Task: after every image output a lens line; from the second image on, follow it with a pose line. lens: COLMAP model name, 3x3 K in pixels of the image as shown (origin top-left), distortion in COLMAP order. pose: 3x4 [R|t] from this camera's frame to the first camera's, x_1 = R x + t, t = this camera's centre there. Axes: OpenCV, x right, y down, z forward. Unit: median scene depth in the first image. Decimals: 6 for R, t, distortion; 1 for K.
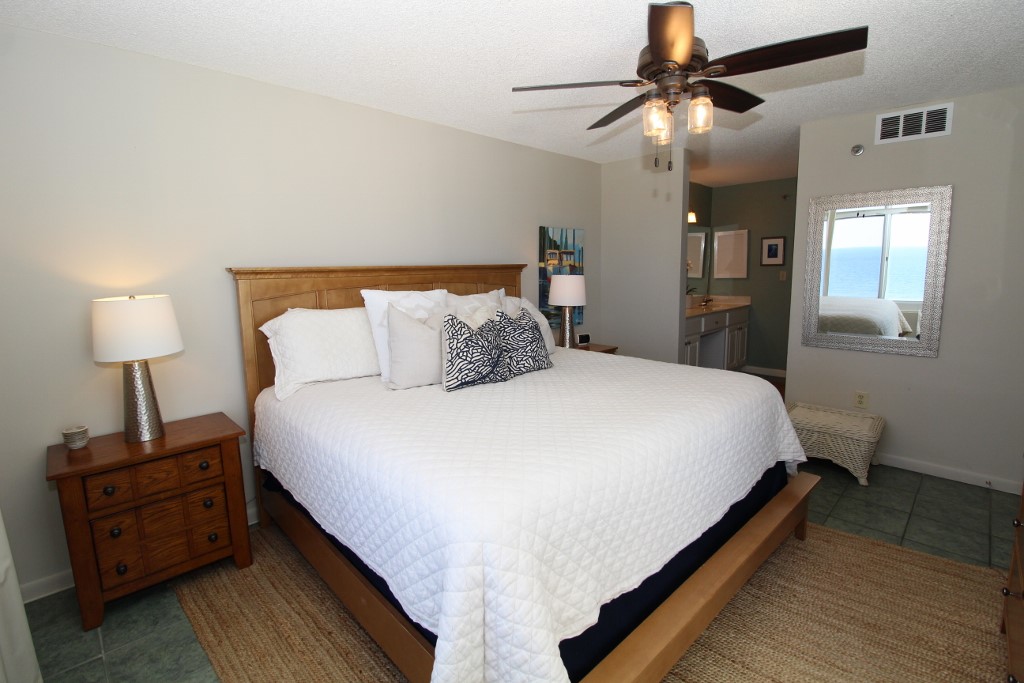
lens RADIAL K [[472.1, 0, 509.2], [0, 472.1, 331.4], [0, 0, 1]] dist [0.000809, -0.015544]
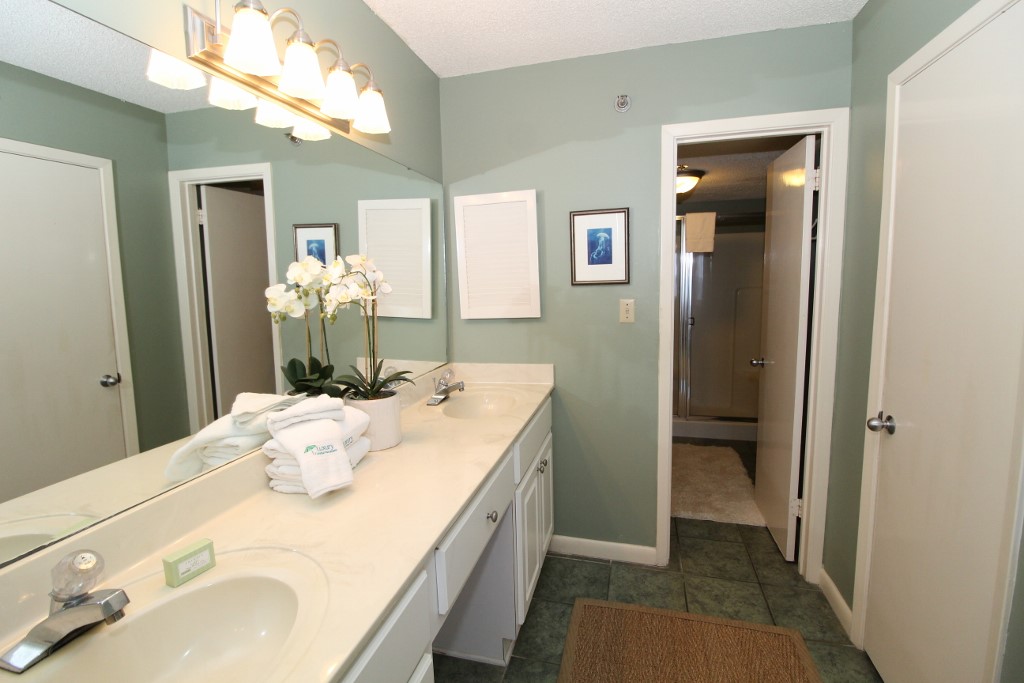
lens RADIAL K [[472.1, 0, 509.2], [0, 472.1, 331.4], [0, 0, 1]] dist [0.000809, -0.015544]
pose [[0.856730, -0.058390, 0.512449, 0.296270], [0.081050, 0.996468, -0.021962, -0.099642], [-0.509356, 0.060350, 0.858437, 0.713685]]
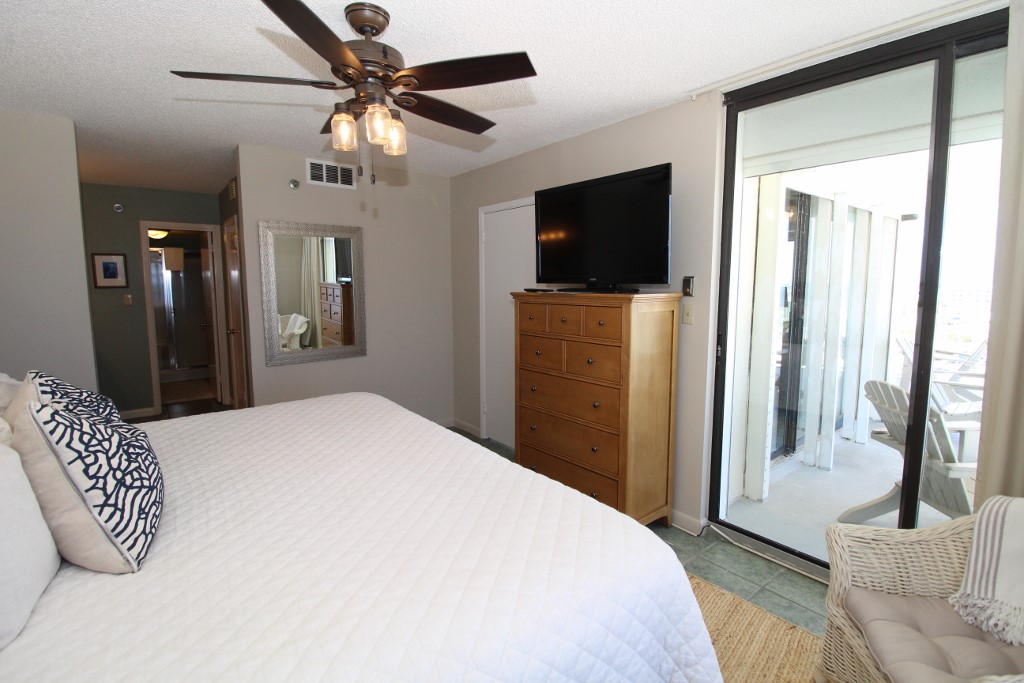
lens RADIAL K [[472.1, 0, 509.2], [0, 472.1, 331.4], [0, 0, 1]] dist [0.000809, -0.015544]
pose [[0.105586, -0.092022, 0.990143, -0.195126], [0.138856, 0.987318, 0.076952, -0.029887], [-0.984668, 0.129363, 0.117025, 0.223976]]
